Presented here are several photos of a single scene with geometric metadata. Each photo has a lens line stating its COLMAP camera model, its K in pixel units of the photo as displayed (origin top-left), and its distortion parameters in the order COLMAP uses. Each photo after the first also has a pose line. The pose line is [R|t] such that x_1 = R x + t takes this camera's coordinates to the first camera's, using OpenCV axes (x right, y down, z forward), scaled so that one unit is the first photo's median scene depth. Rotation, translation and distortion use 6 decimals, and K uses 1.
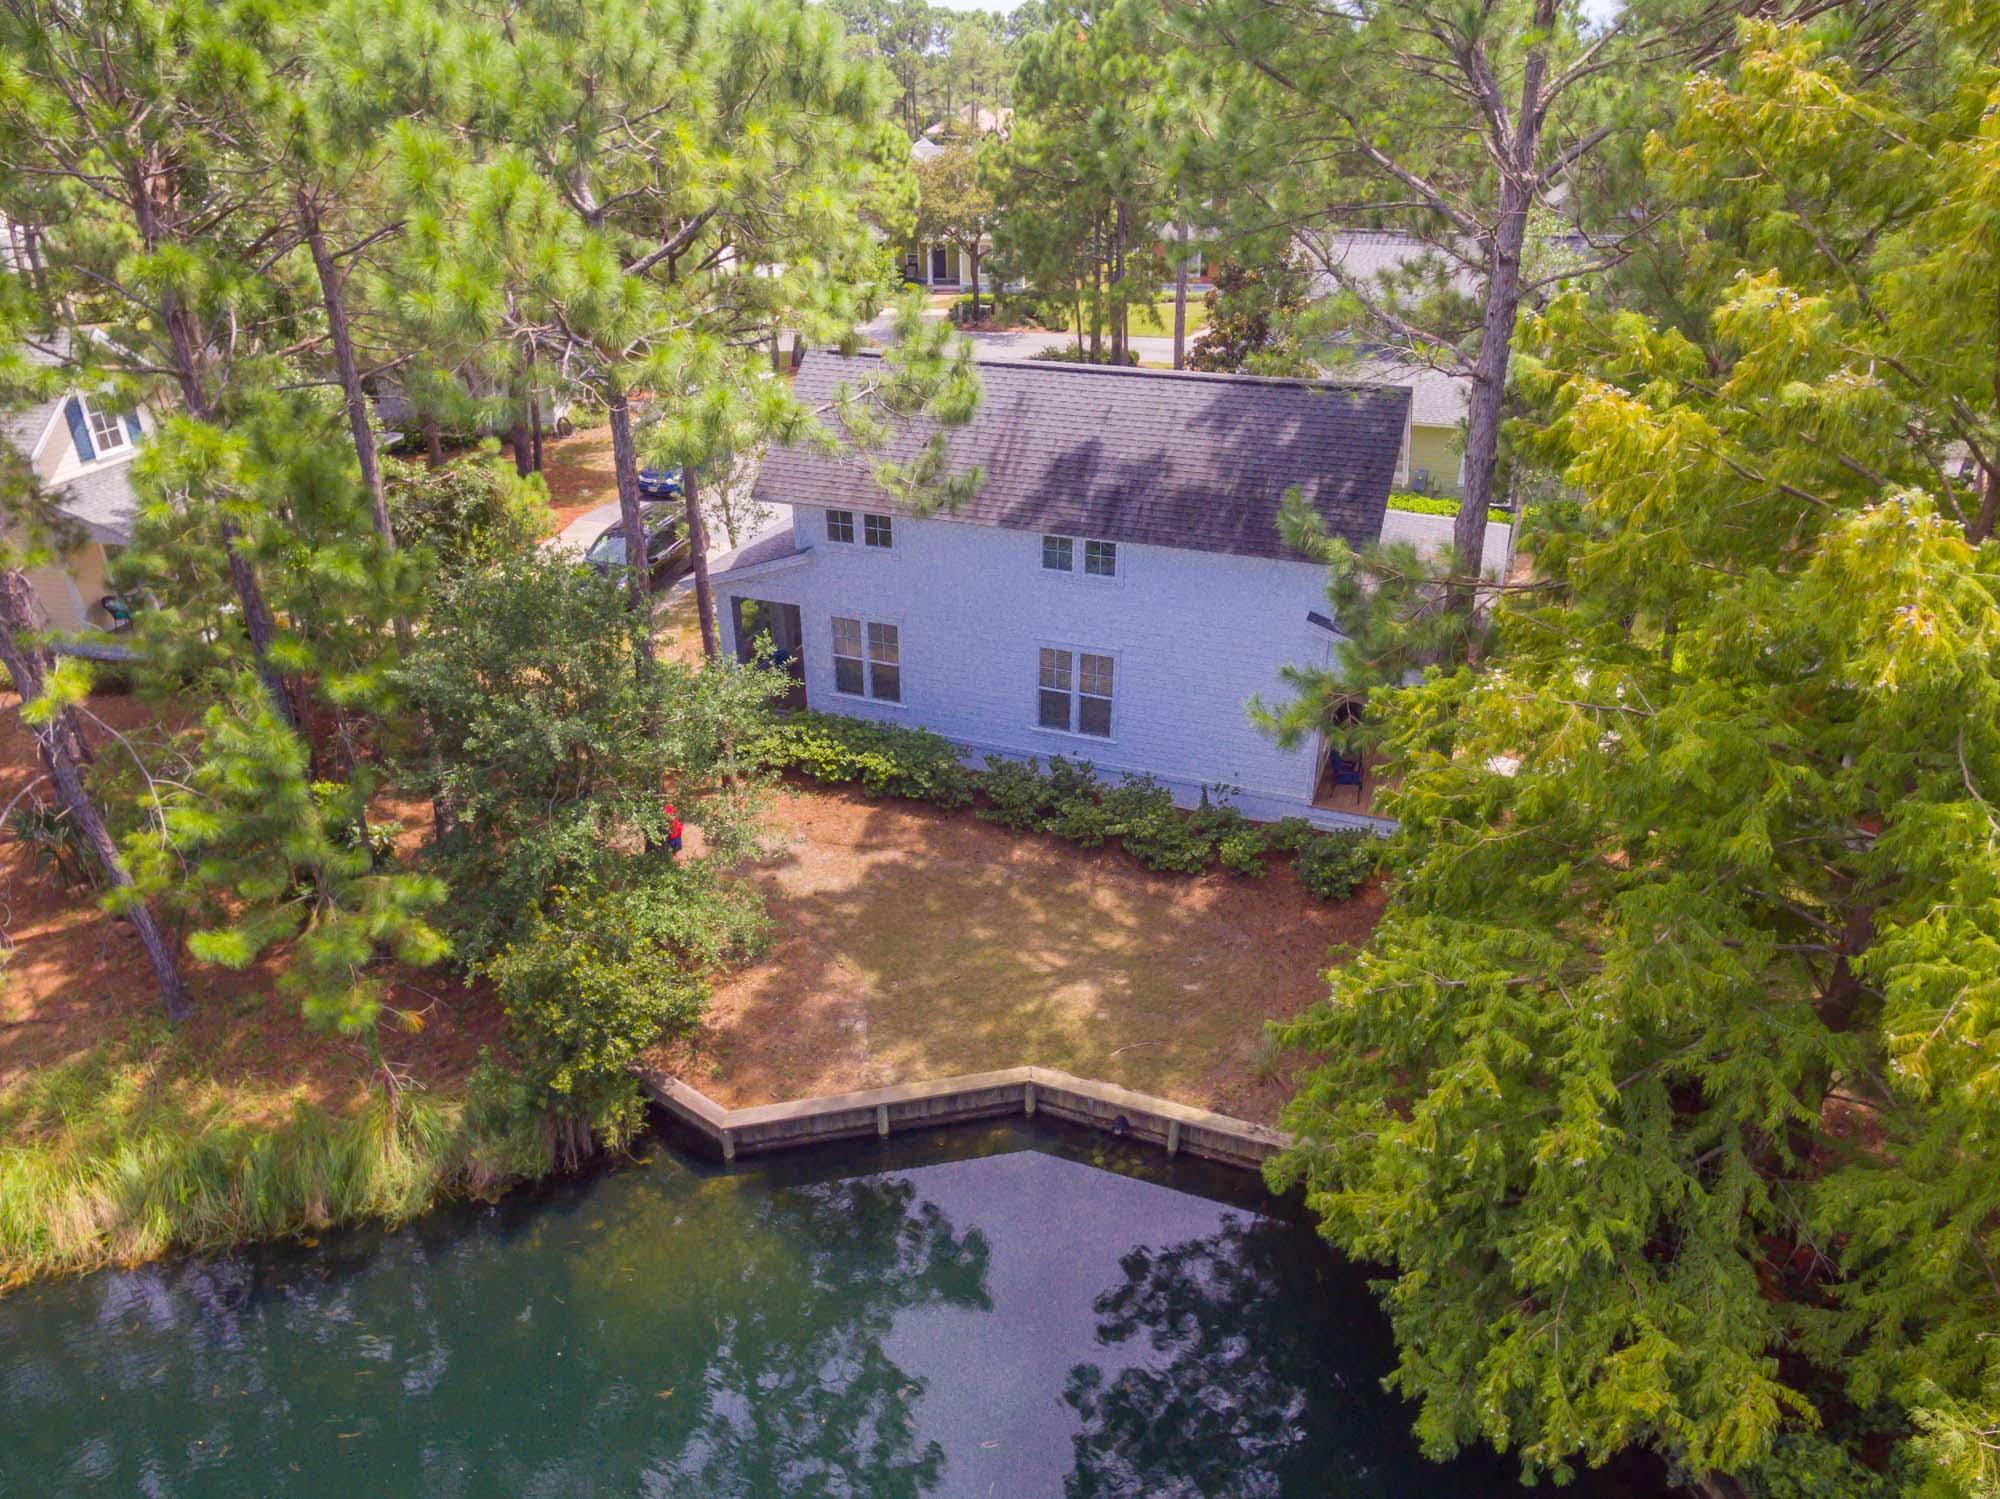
lens RADIAL K [[1280.7, 0, 1000.0], [0, 1280.7, 749.5], [0, 0, 1]] dist [0.046971, -0.067249]
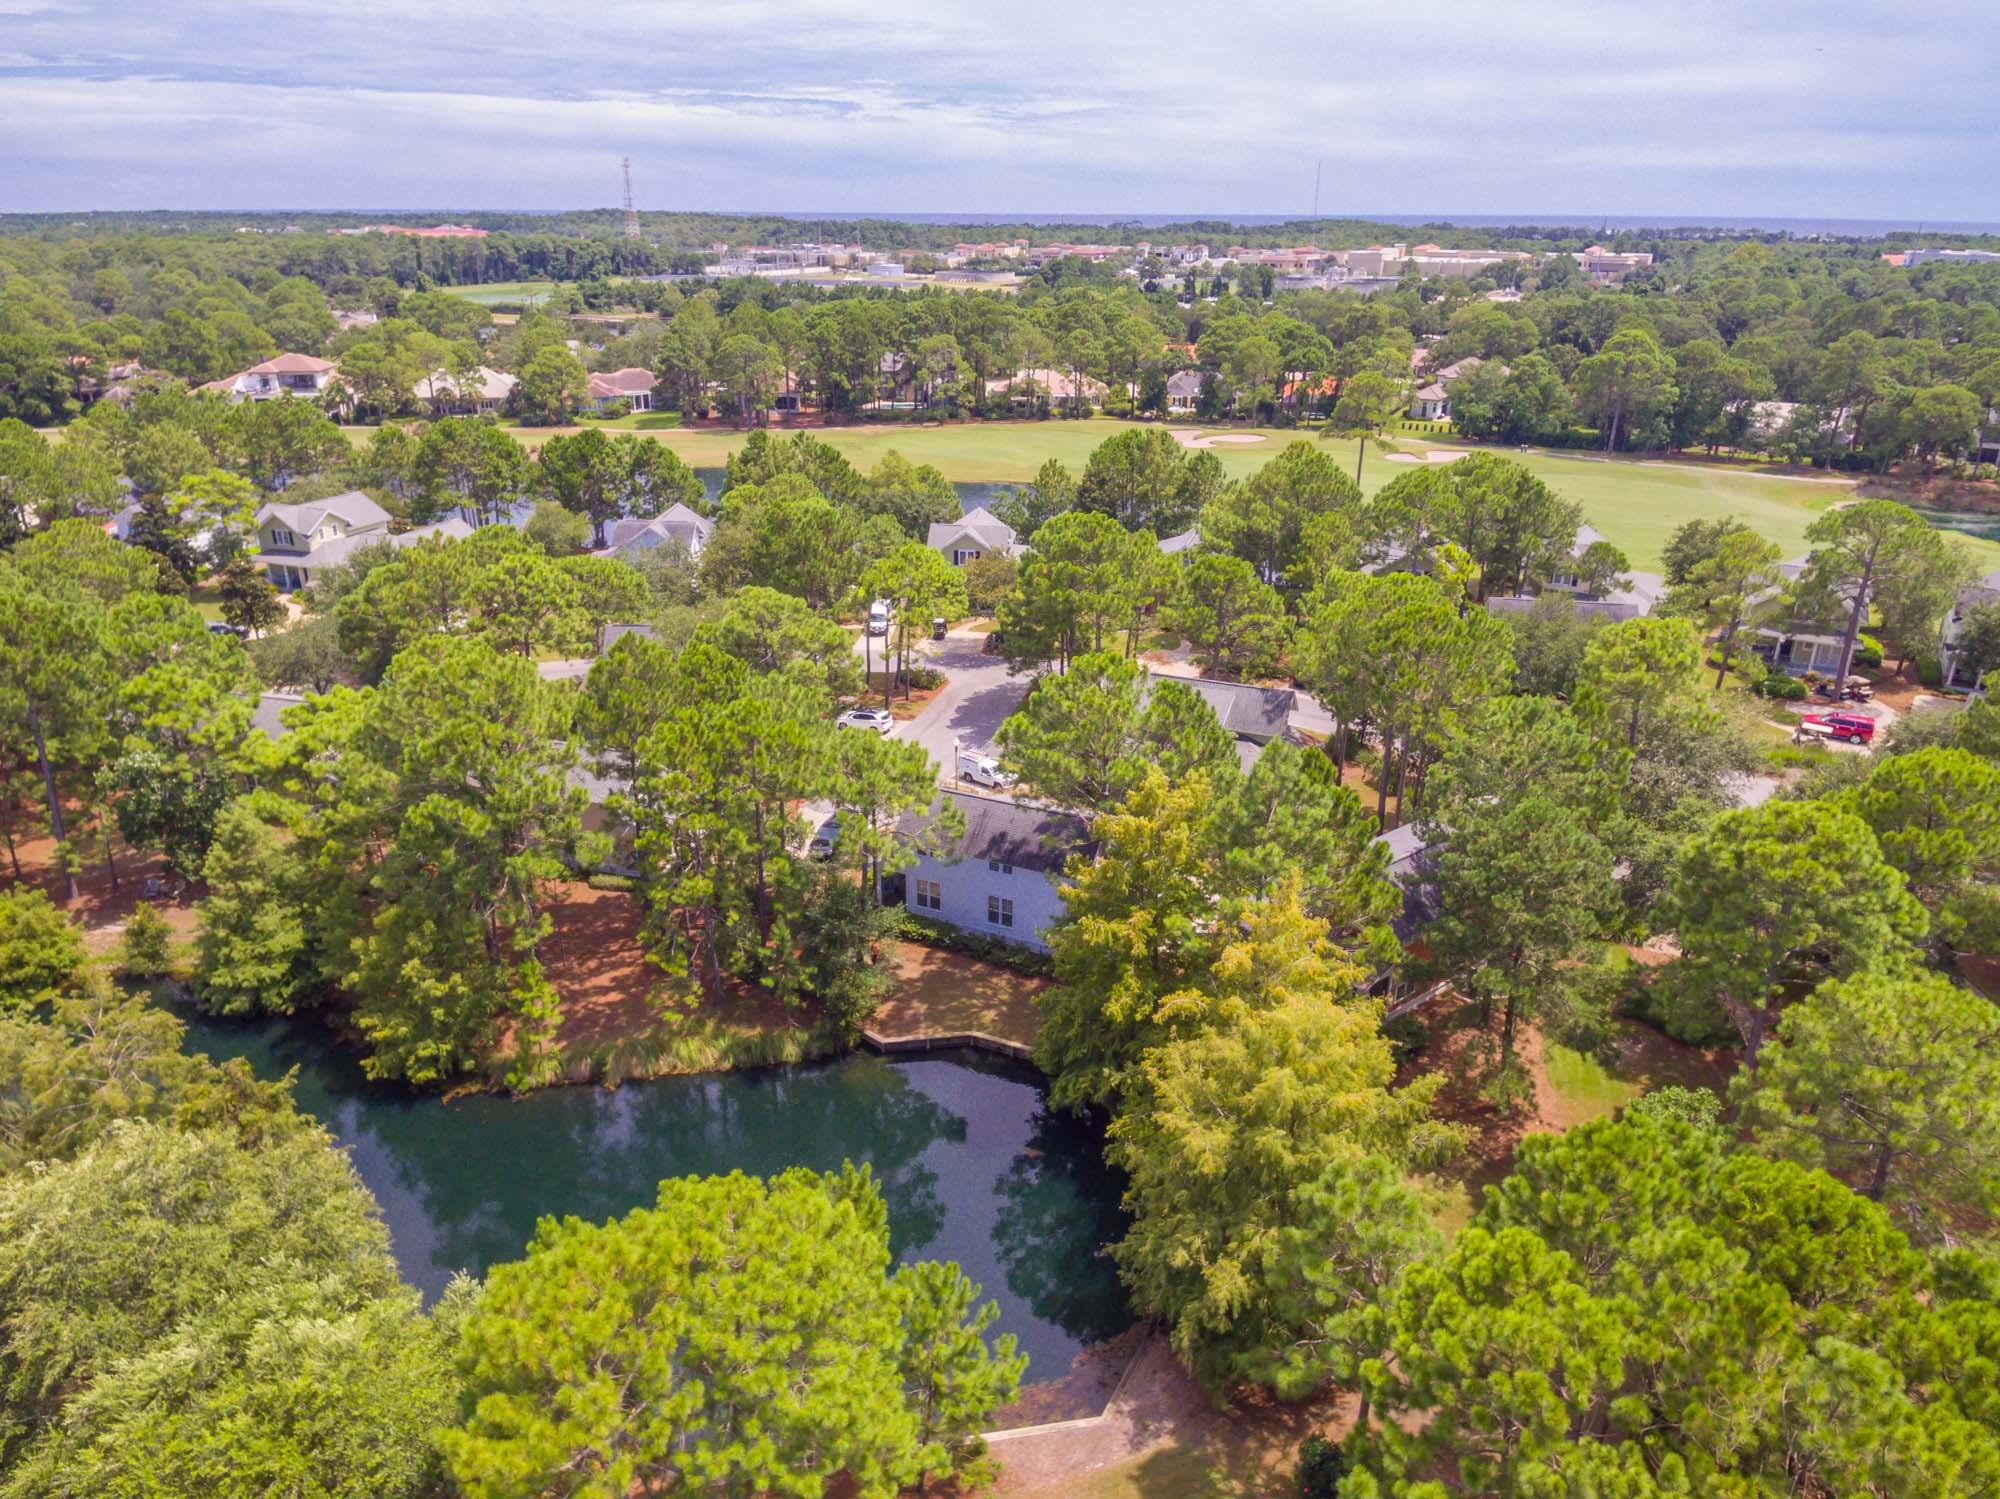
lens RADIAL K [[1280.7, 0, 1000.0], [0, 1280.7, 749.5], [0, 0, 1]] dist [0.046971, -0.067249]
pose [[0.998426, 0.028071, -0.048564, 0.206758], [-0.032439, 0.995265, -0.091628, -0.156736], [0.045762, 0.093059, 0.994608, -2.087793]]
